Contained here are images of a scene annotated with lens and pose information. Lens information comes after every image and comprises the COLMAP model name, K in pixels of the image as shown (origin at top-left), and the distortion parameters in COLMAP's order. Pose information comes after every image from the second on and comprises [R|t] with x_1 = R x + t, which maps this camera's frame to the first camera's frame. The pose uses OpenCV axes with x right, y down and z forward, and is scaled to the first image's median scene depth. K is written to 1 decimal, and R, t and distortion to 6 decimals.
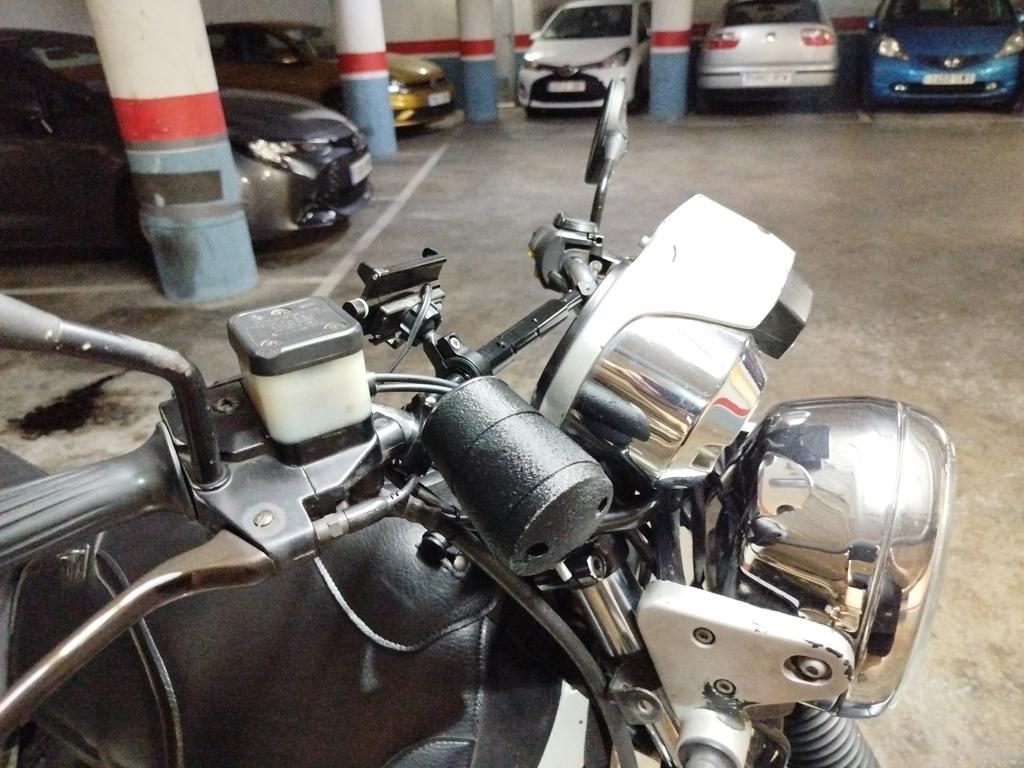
lens RADIAL K [[736.0, 0, 512.0], [0, 736.0, 384.0], [0, 0, 1]] dist [-0.040197, 0.002580]
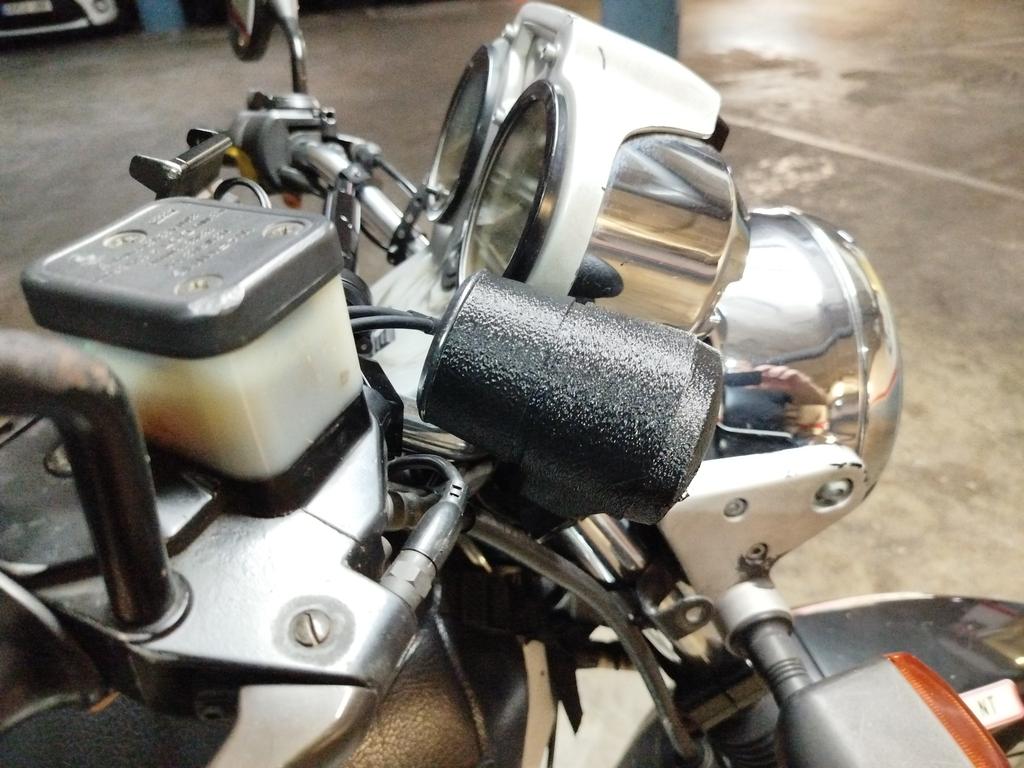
lens RADIAL K [[736.0, 0, 512.0], [0, 736.0, 384.0], [0, 0, 1]] dist [-0.040197, 0.002580]
pose [[0.803435, -0.321666, 0.501021, -0.341533], [0.270426, 0.946842, 0.174238, -0.018255], [-0.530435, -0.004500, 0.847714, 0.403628]]
